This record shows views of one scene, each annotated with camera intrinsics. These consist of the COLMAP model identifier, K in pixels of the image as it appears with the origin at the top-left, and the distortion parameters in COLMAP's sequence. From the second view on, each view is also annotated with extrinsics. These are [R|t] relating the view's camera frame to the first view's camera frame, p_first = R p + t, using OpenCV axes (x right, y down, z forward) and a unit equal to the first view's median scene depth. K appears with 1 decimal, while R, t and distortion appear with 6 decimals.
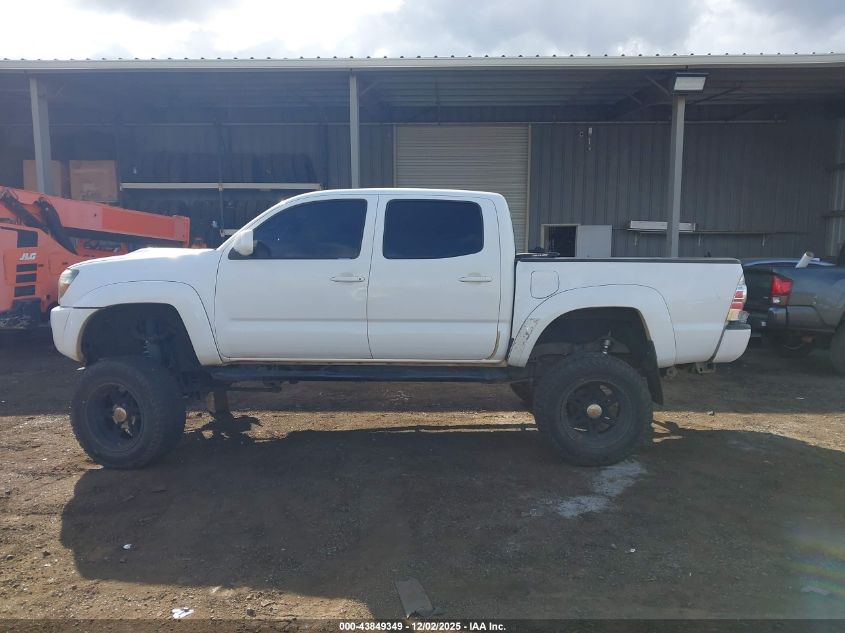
lens RADIAL K [[661.7, 0, 422.7], [0, 661.7, 317.5], [0, 0, 1]] dist [0.027334, -0.030598]
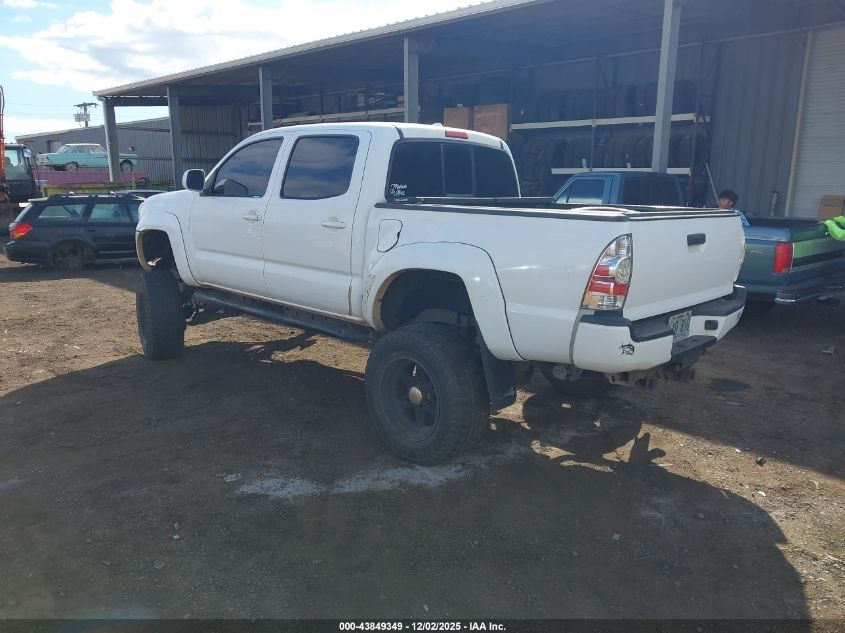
lens RADIAL K [[661.7, 0, 427.0], [0, 661.7, 317.9], [0, 0, 1]] dist [0.027334, -0.030598]
pose [[0.728286, 0.146437, -0.669444, 0.774432], [-0.084976, 0.988660, 0.123818, -0.053325], [0.679984, -0.033289, 0.732471, 0.409570]]
